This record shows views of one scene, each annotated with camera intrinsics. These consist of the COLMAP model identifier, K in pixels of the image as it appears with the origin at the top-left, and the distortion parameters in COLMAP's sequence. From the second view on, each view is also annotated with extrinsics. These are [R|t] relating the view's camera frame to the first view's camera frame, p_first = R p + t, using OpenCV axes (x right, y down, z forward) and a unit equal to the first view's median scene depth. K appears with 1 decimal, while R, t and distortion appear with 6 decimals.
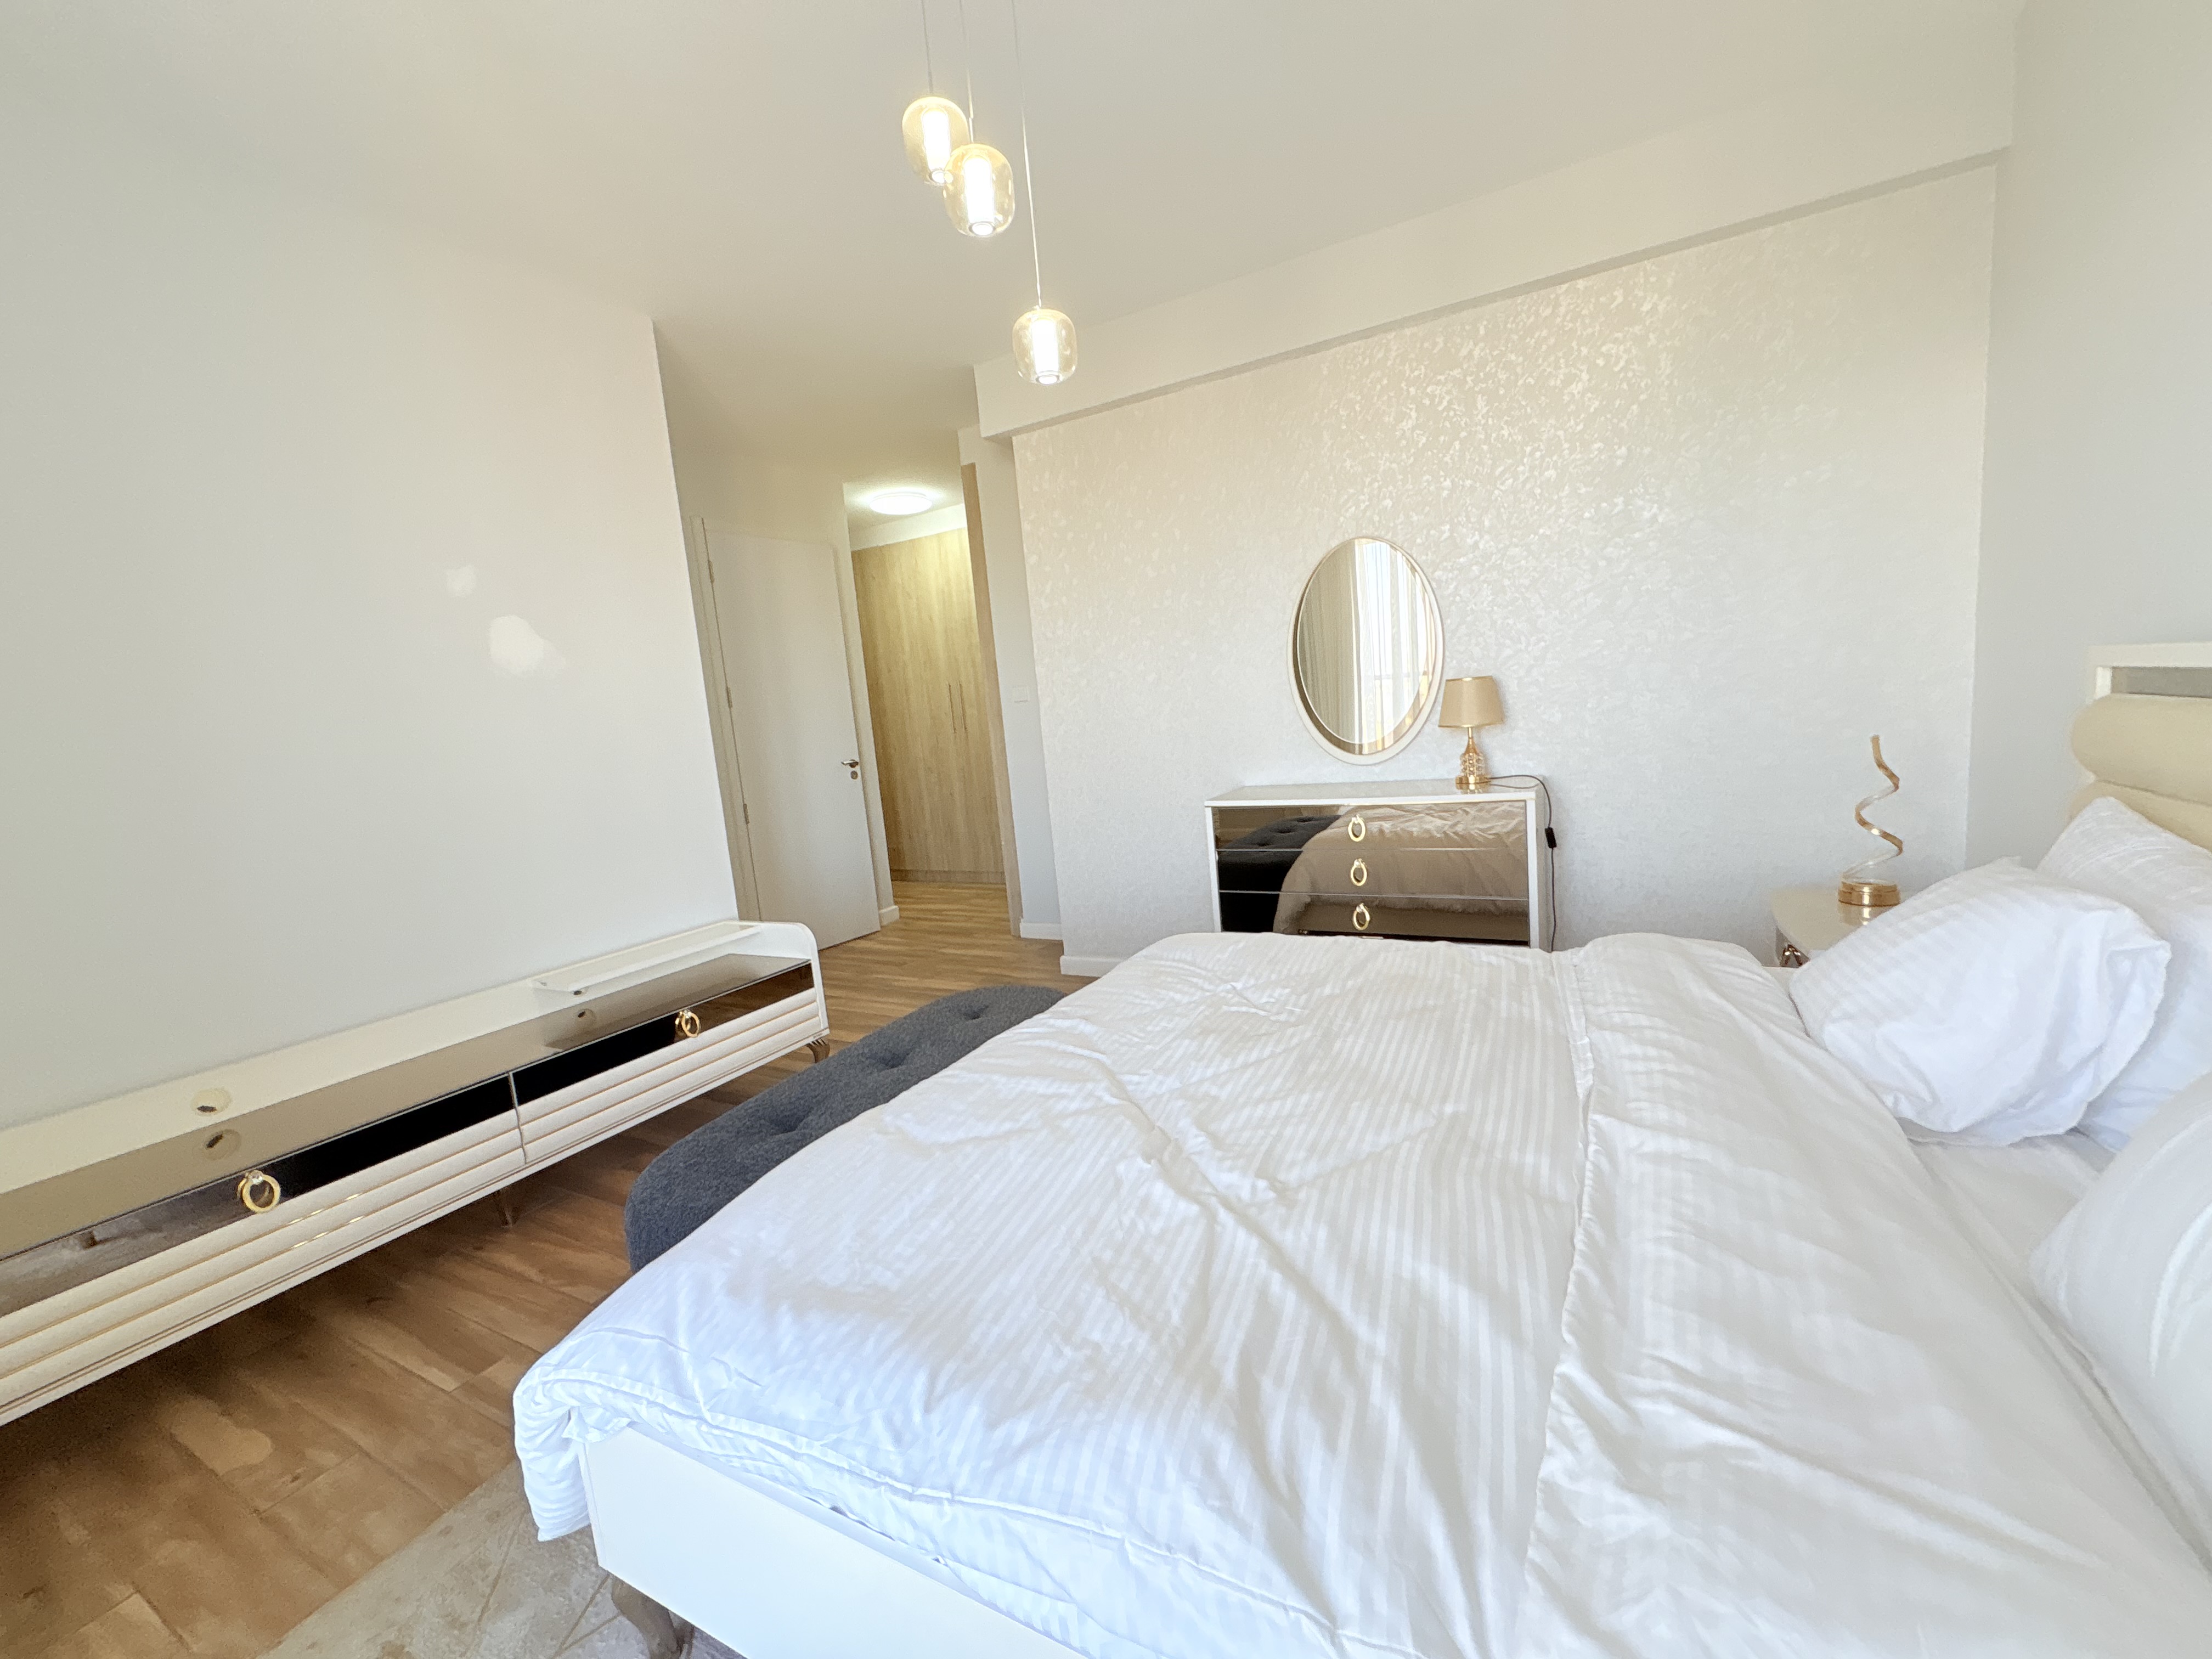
lens RADIAL K [[887.1, 0, 1106.2], [0, 887.1, 827.4], [0, 0, 1]] dist [0.000889, 0.000354]
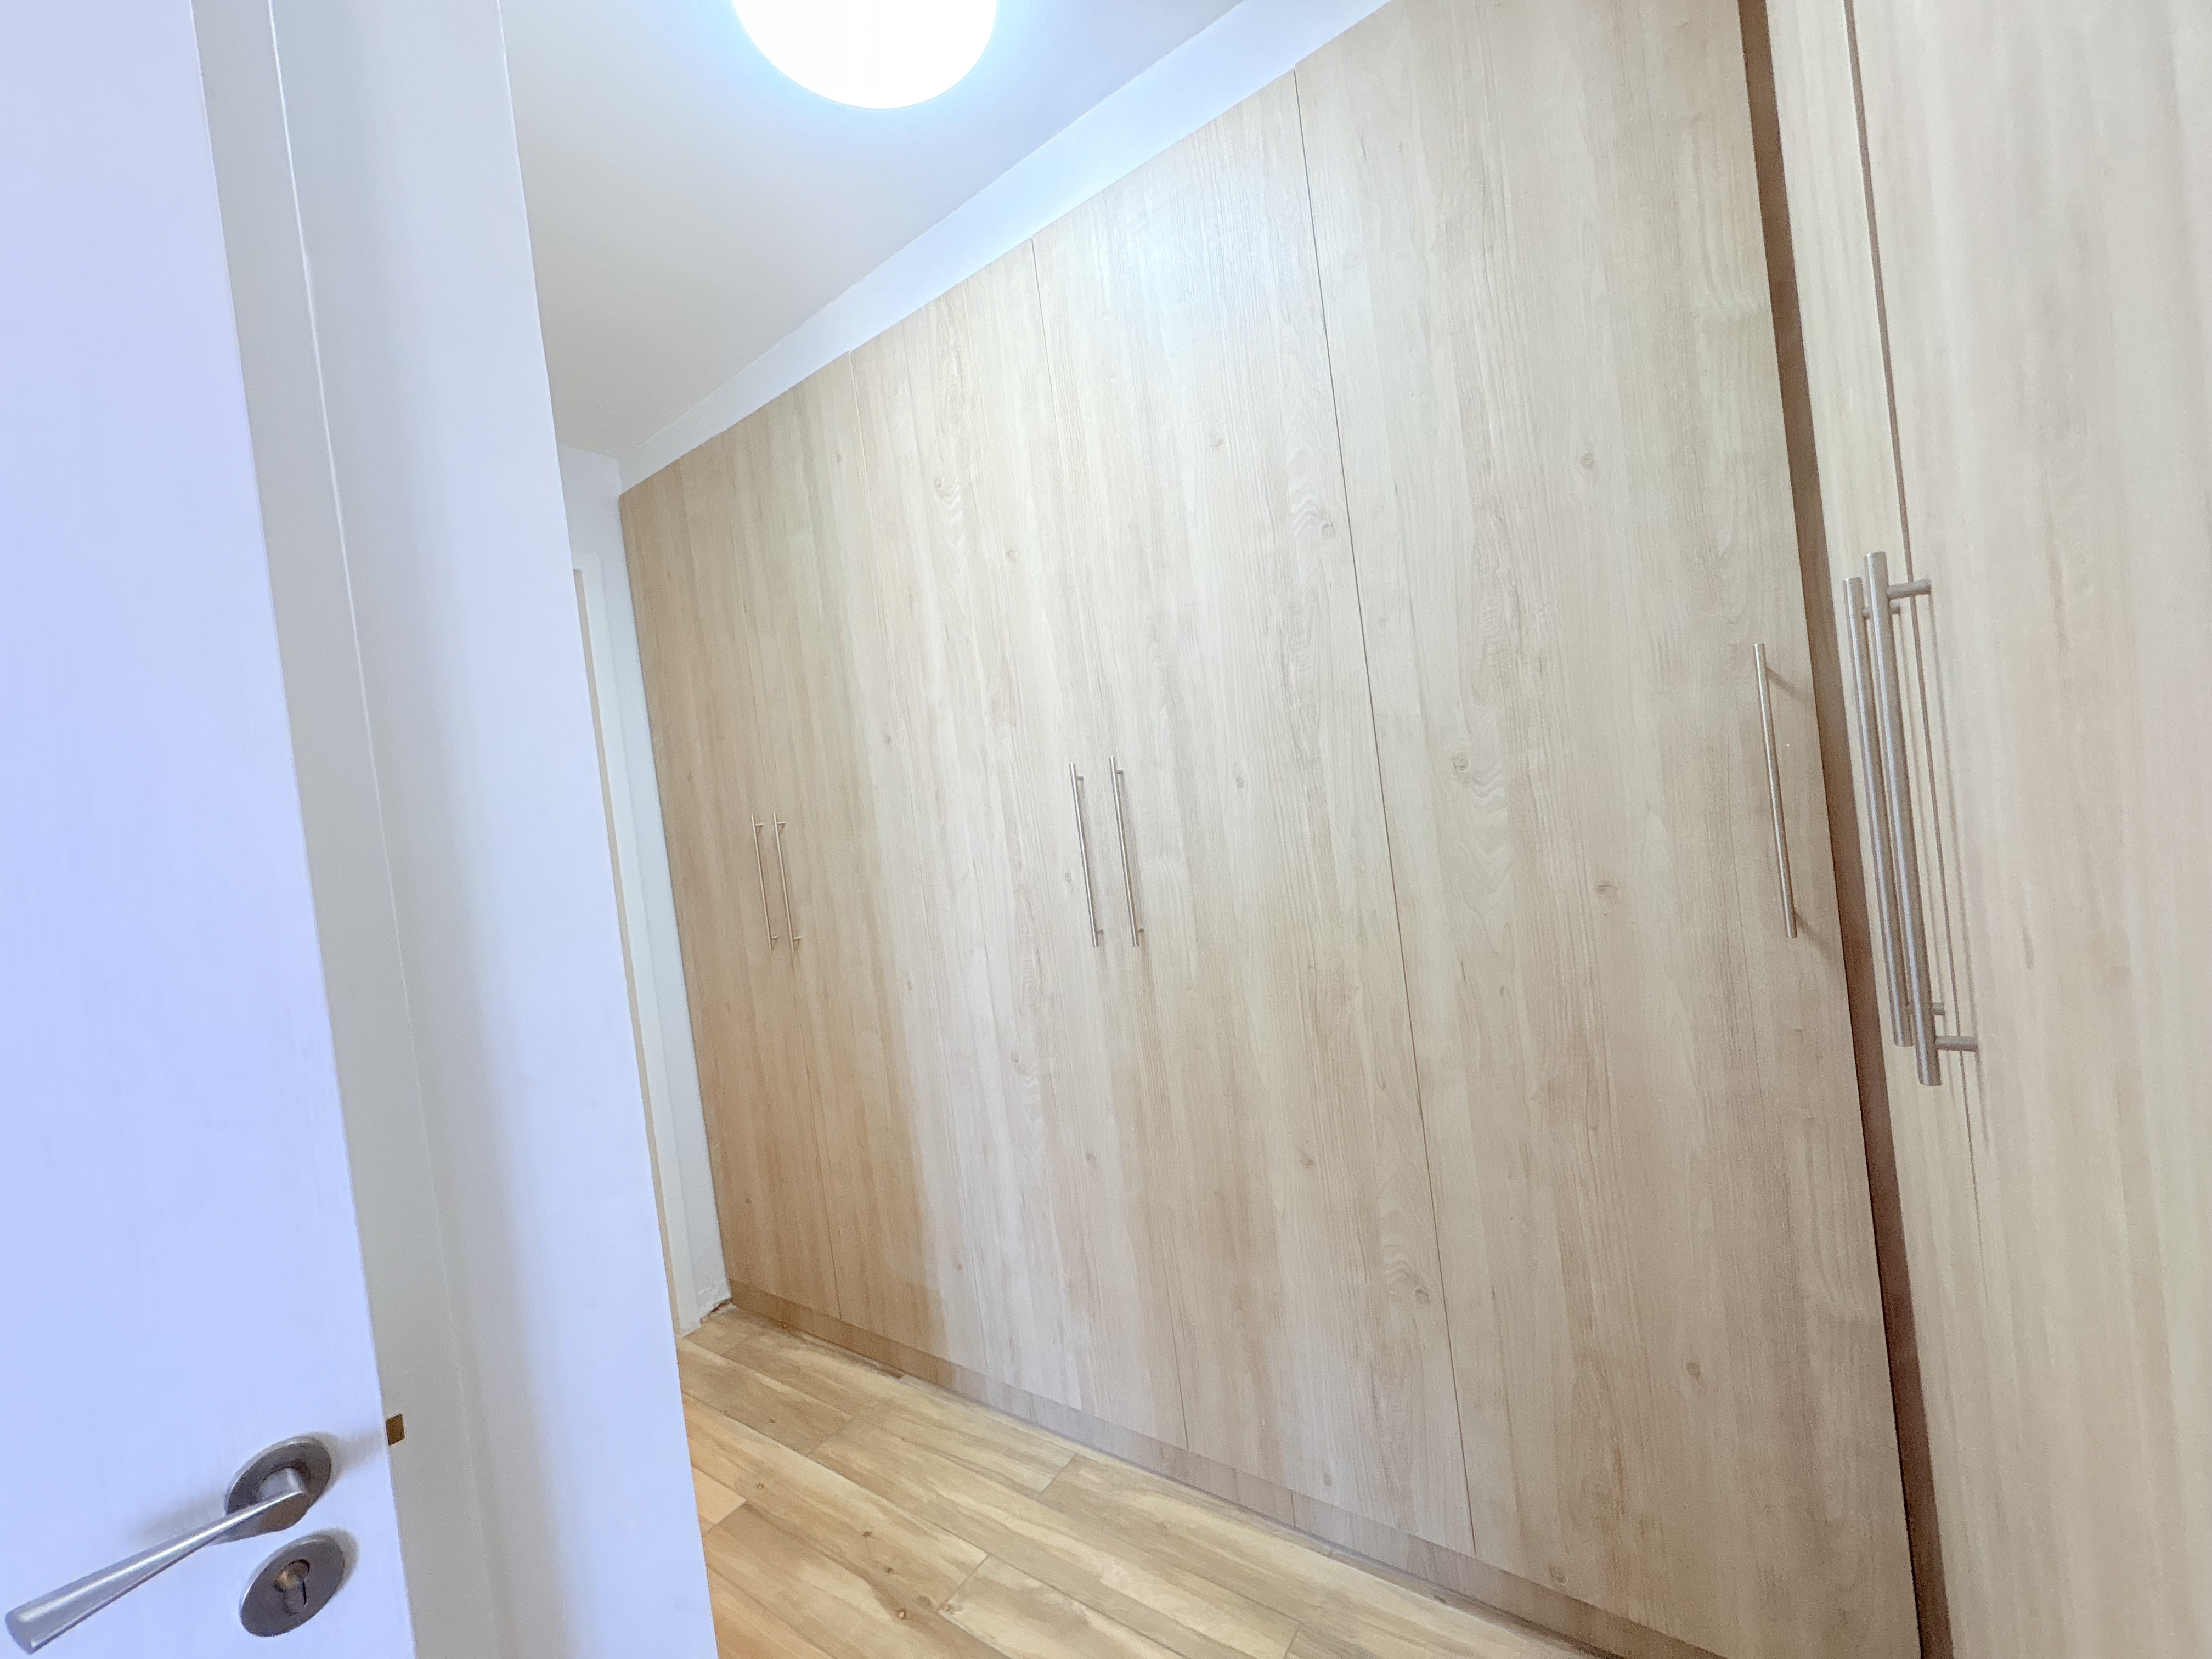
lens RADIAL K [[887.1, 0, 1106.2], [0, 887.1, 827.4], [0, 0, 1]] dist [0.000889, 0.000354]
pose [[0.992526, -0.032998, -0.117484, -0.135013], [0.019725, 0.993468, -0.112396, -0.111747], [0.120425, 0.109239, 0.986694, 0.721749]]
